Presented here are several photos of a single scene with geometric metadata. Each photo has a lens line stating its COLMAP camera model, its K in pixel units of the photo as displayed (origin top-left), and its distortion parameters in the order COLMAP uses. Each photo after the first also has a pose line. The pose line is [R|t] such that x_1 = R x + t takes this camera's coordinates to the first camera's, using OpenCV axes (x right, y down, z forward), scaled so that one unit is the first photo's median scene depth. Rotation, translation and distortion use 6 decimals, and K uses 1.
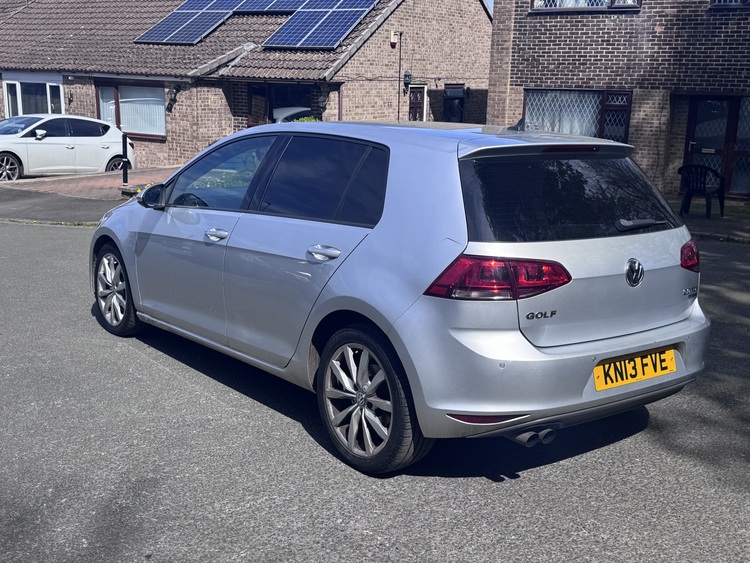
lens RADIAL K [[861.9, 0, 372.2], [0, 861.9, 286.0], [0, 0, 1]] dist [0.054883, 0.000000]
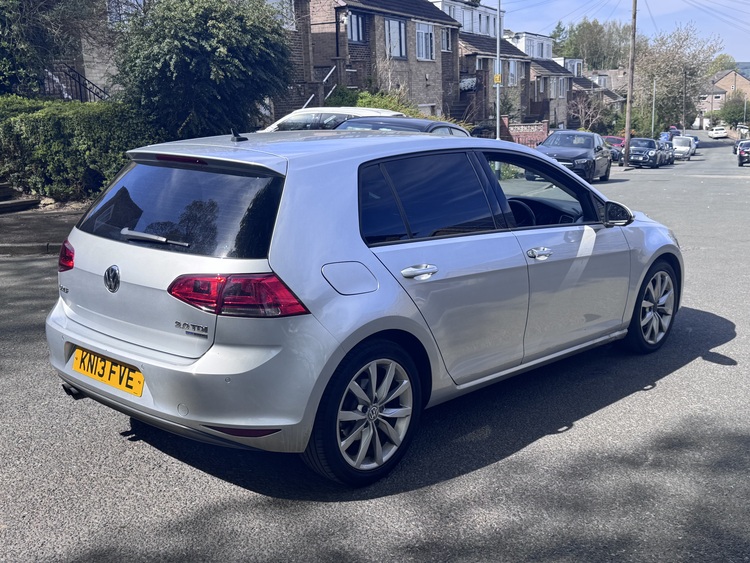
lens RADIAL K [[861.9, 0, 373.3], [0, 861.9, 287.9], [0, 0, 1]] dist [0.054883, 0.000000]
pose [[0.178011, 0.184313, -0.966613, 0.241804], [-0.189466, 0.970342, 0.150132, -0.038860], [0.965616, 0.156415, 0.207652, 0.194254]]
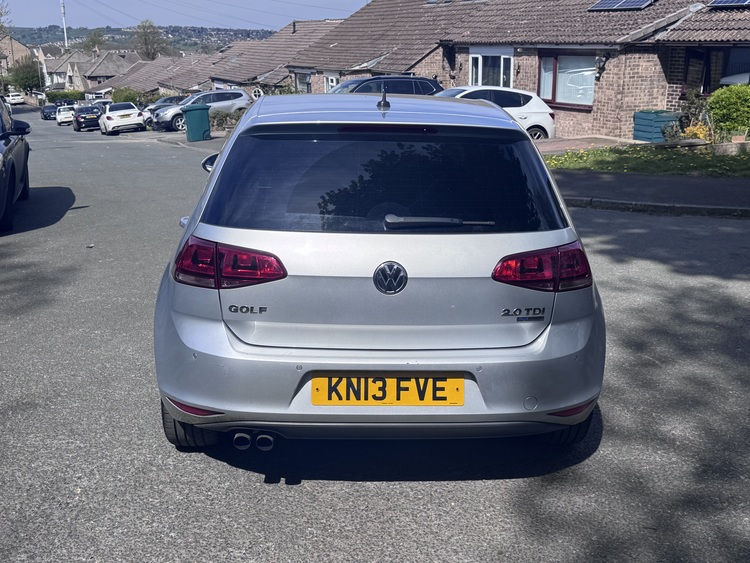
lens RADIAL K [[861.9, 0, 374.9], [0, 861.9, 274.1], [0, 0, 1]] dist [0.054883, 0.000000]
pose [[0.818079, 0.116349, -0.563214, 0.136459], [-0.103877, 0.993108, 0.054273, -0.011244], [0.565647, 0.014106, 0.824527, 0.053328]]
